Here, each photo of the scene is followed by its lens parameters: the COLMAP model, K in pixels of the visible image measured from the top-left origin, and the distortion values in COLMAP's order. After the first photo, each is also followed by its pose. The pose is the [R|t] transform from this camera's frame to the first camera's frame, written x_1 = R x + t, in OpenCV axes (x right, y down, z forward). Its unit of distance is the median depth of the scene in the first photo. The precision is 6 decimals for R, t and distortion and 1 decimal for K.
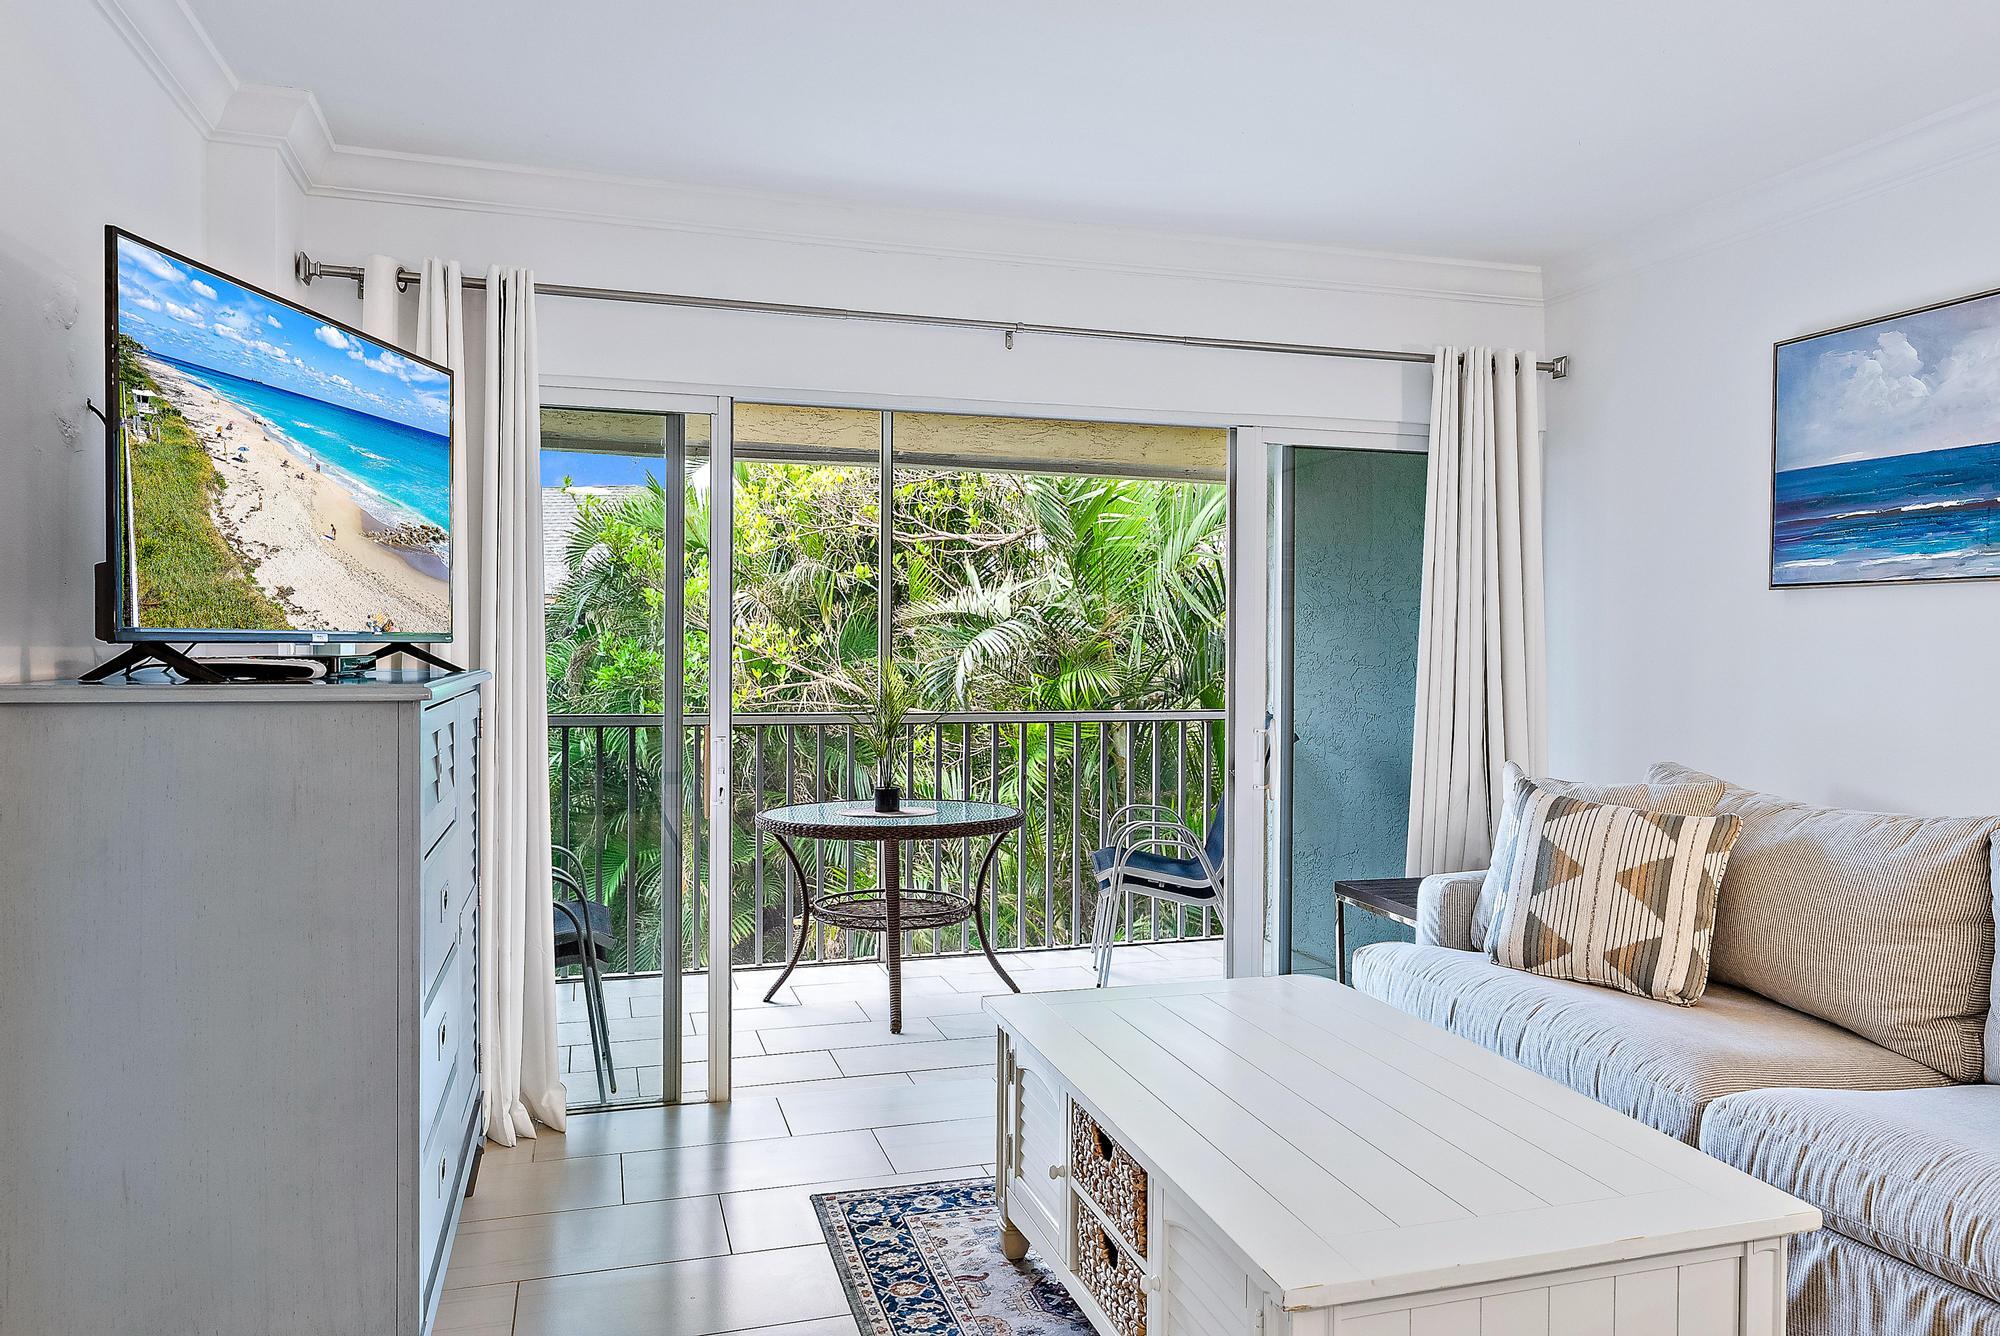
lens RADIAL K [[1330.3, 0, 1009.0], [0, 1330.3, 661.7], [0, 0, 1]] dist [0.003157, 0.001947]
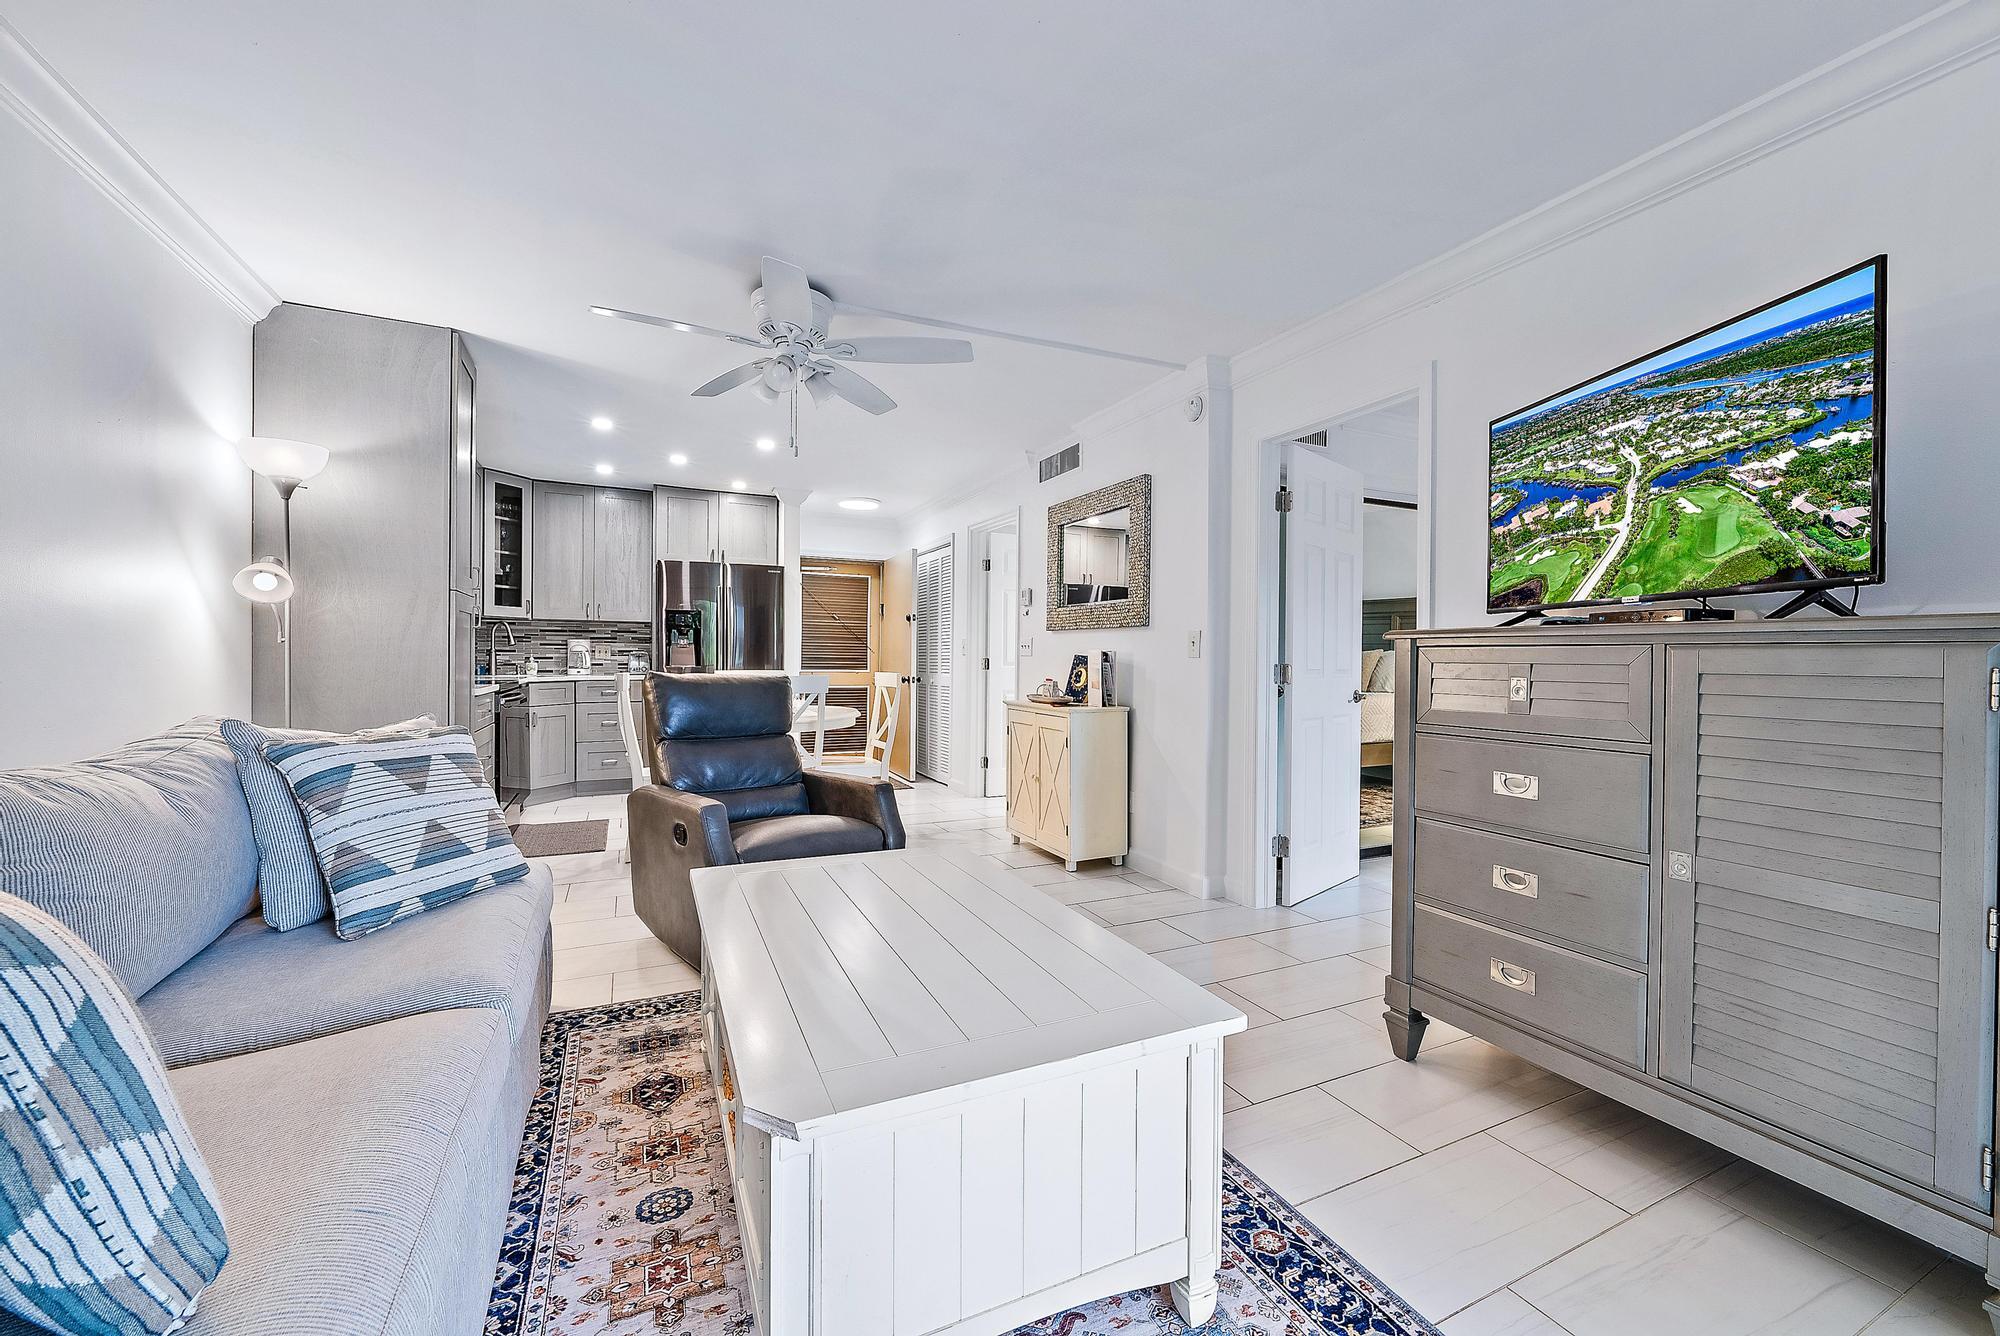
lens RADIAL K [[789.2, 0, 1012.7], [0, 789.2, 663.2], [0, 0, 1]] dist [0.000074, -0.000072]
pose [[-0.988340, -0.012128, -0.151777, 0.163977], [-0.015648, 0.999635, 0.022018, 0.029872], [0.151455, 0.024137, -0.988169, 1.244026]]
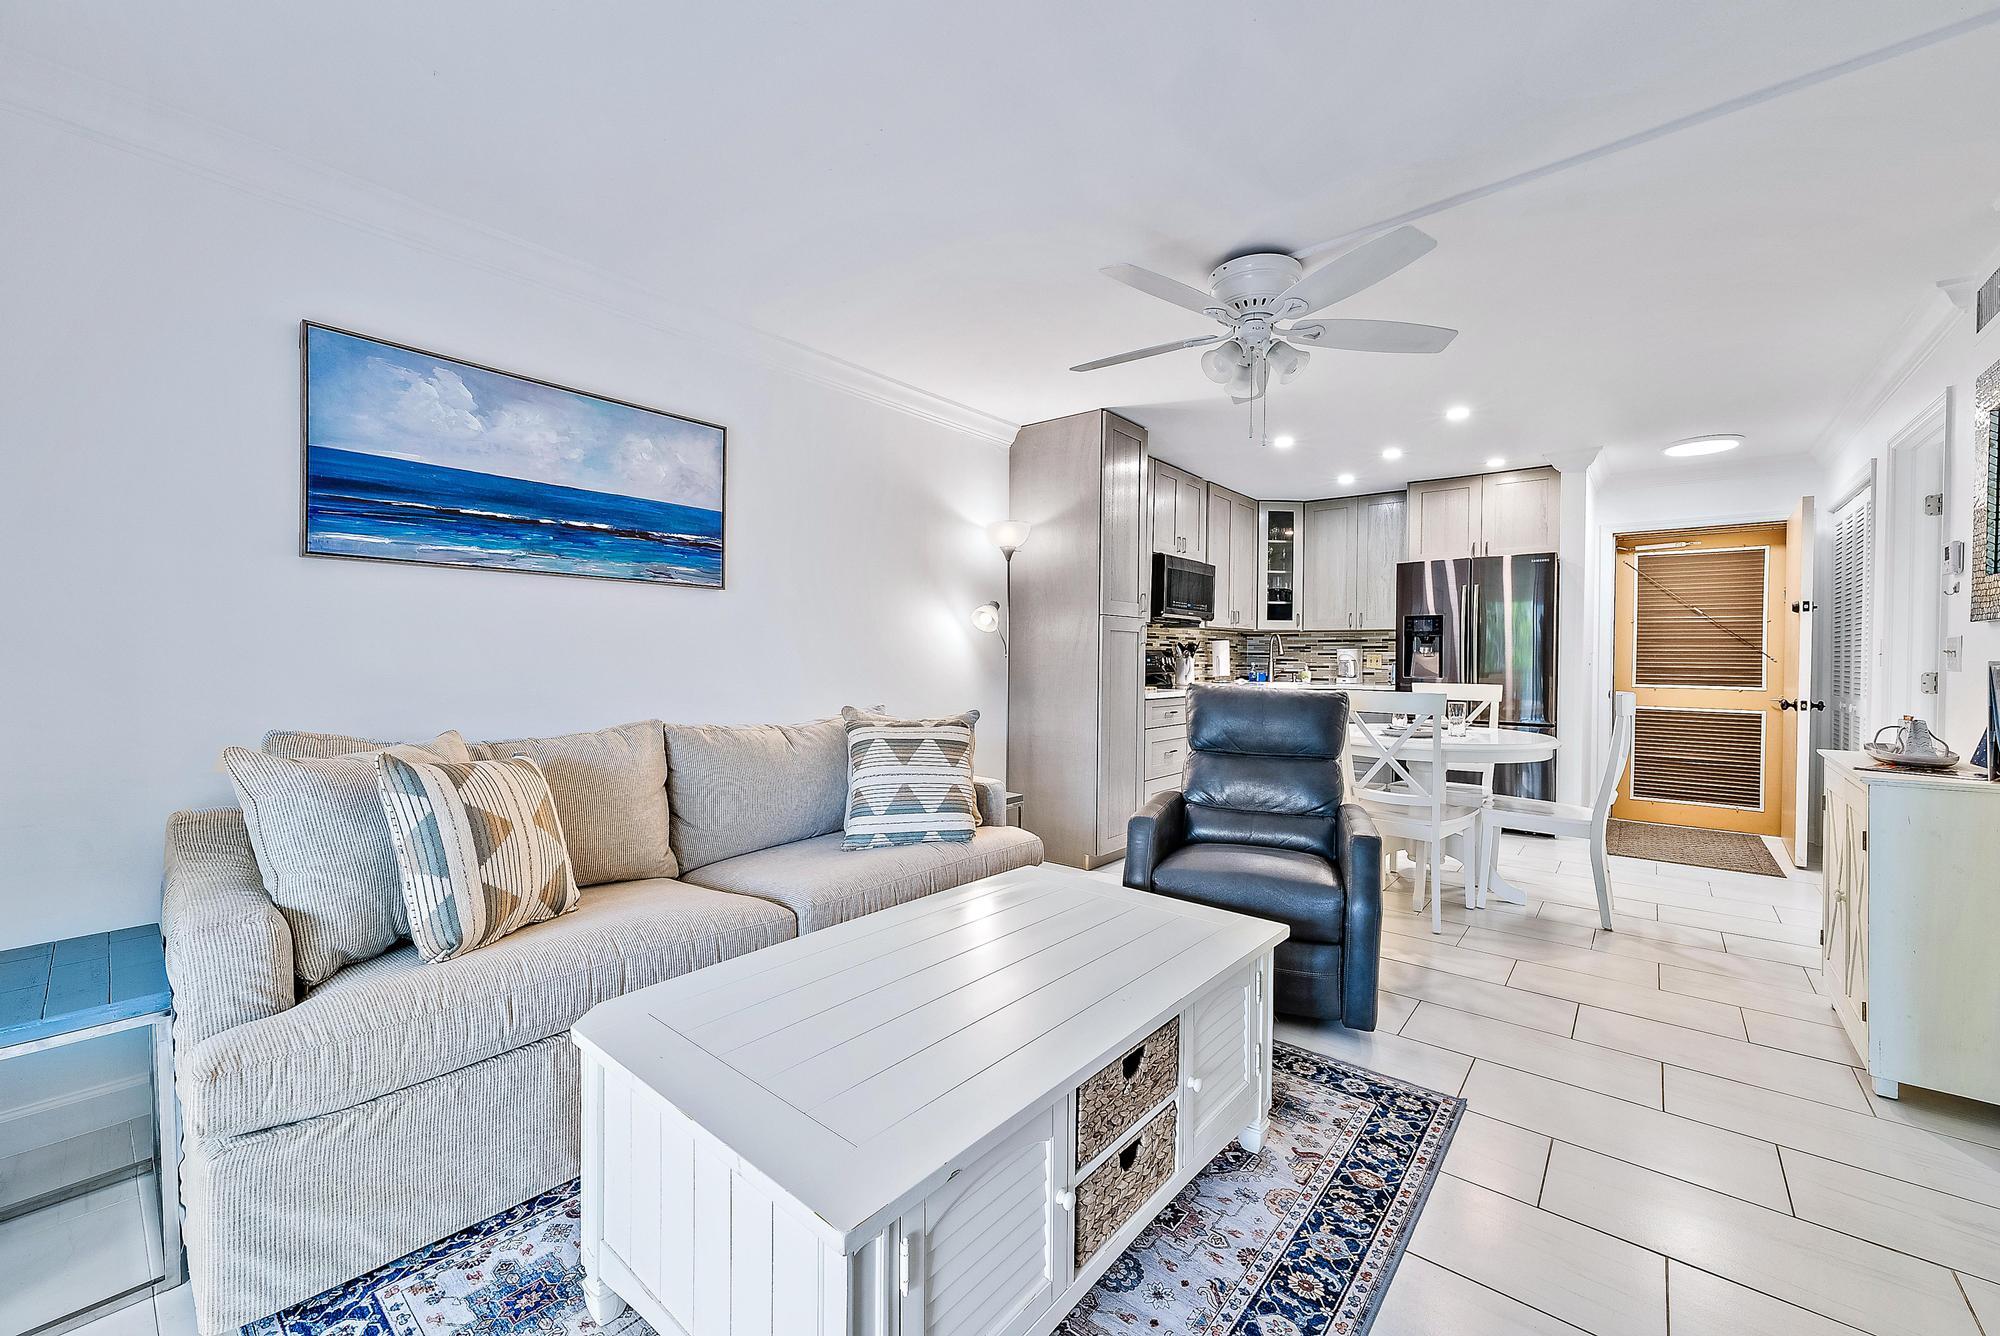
lens RADIAL K [[786.9, 0, 1004.3], [0, 786.9, 663.7], [0, 0, 1]] dist [-0.000654, -0.000143]
pose [[-0.546405, -0.017304, 0.837342, -0.266726], [0.003528, 0.999730, 0.022962, 0.019497], [-0.837514, 0.015501, -0.546196, 0.961134]]
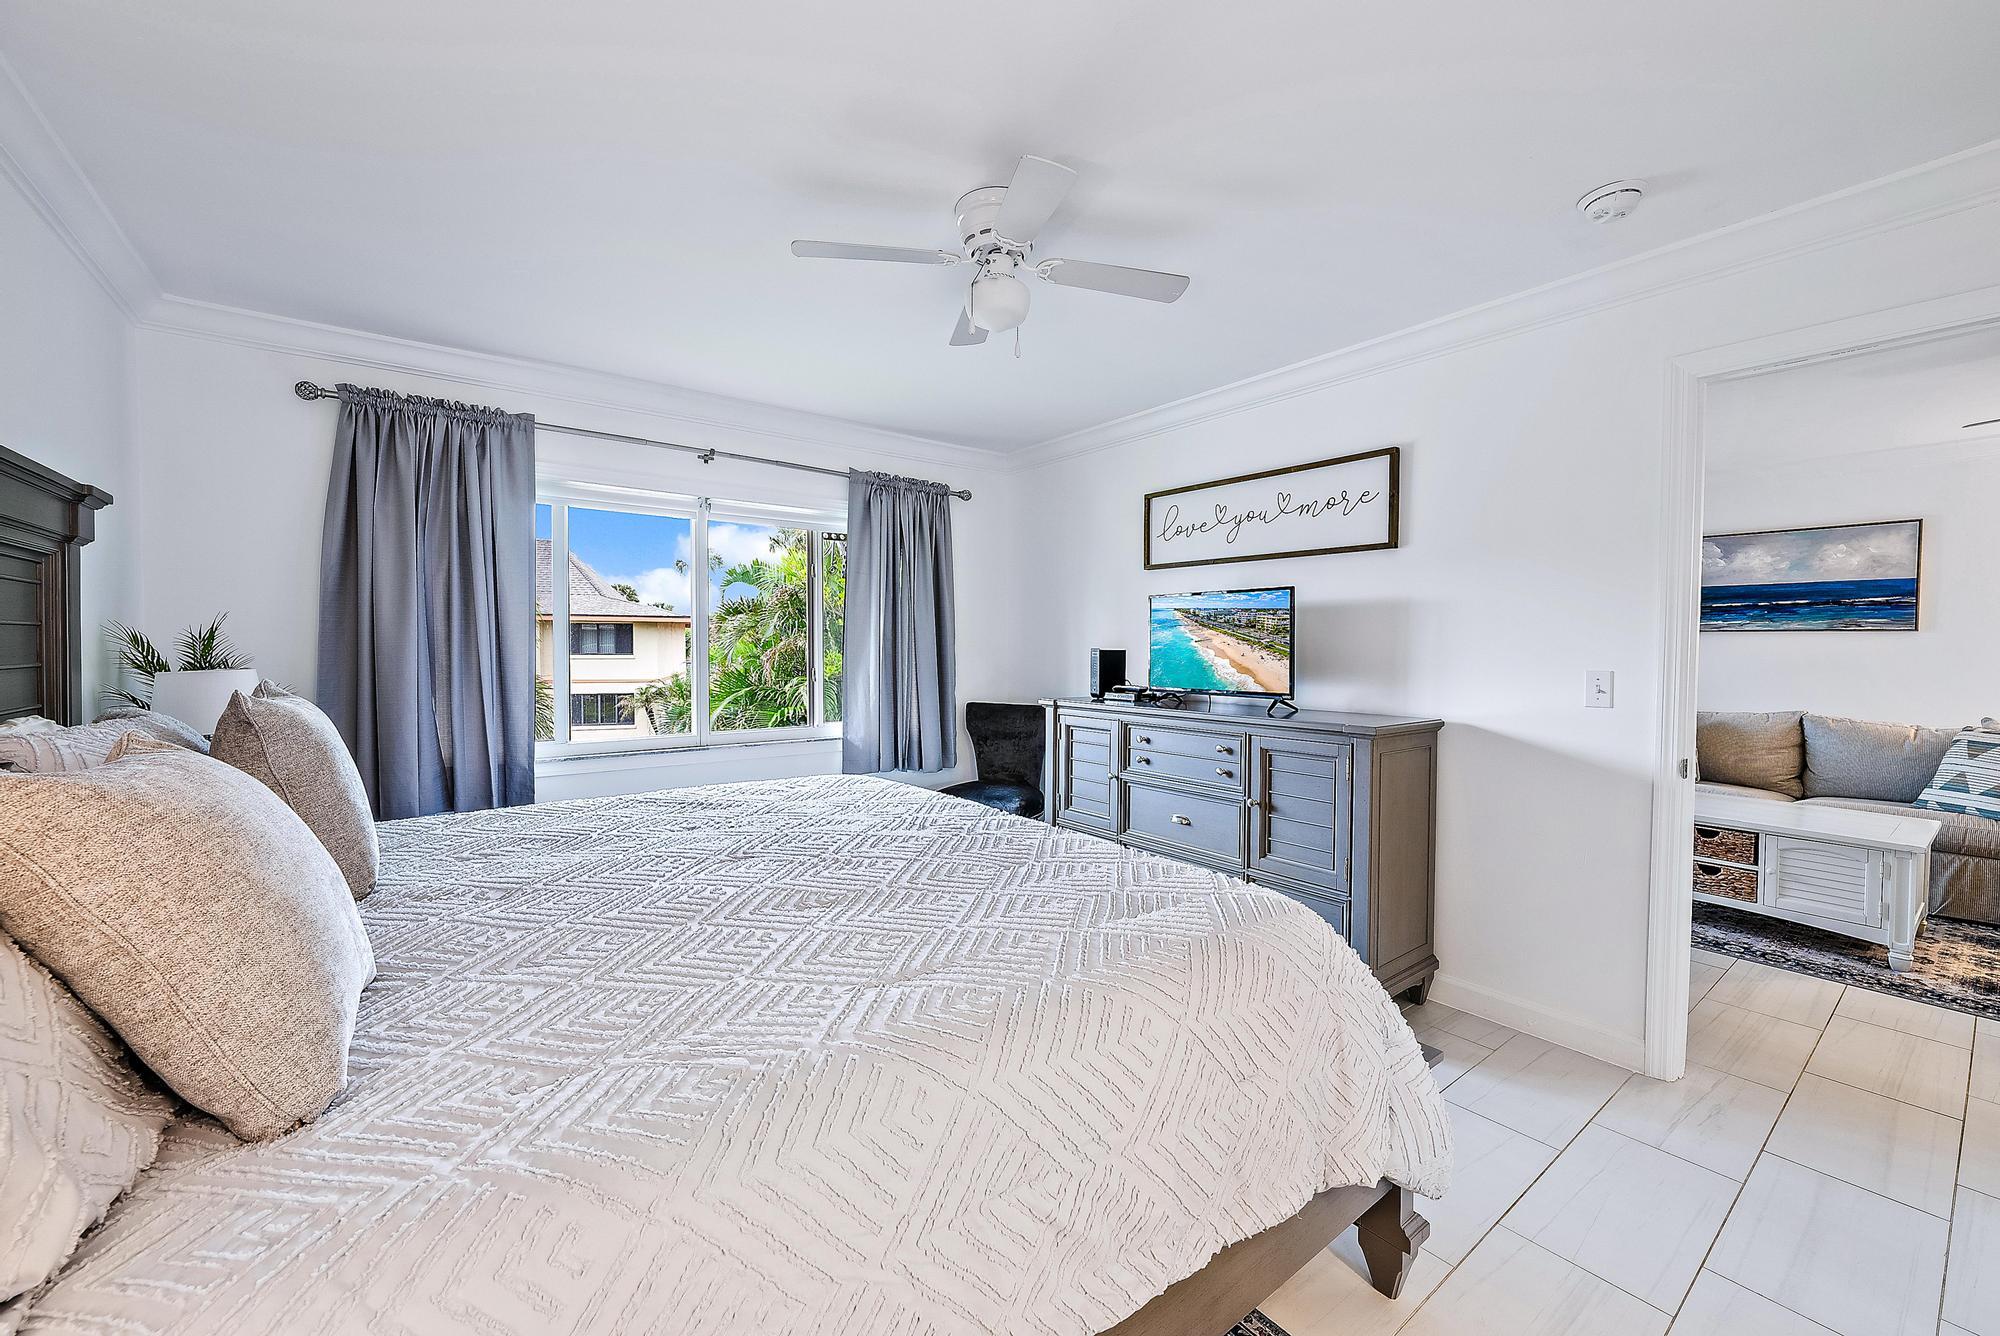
lens RADIAL K [[776.4, 0, 1008.2], [0, 776.4, 666.8], [0, 0, 1]] dist [-0.001056, -0.000093]
pose [[0.936457, -0.010346, 0.350630, -1.282533], [0.006096, 0.999894, 0.013224, -0.015442], [-0.350729, -0.010246, 0.936421, -0.016343]]
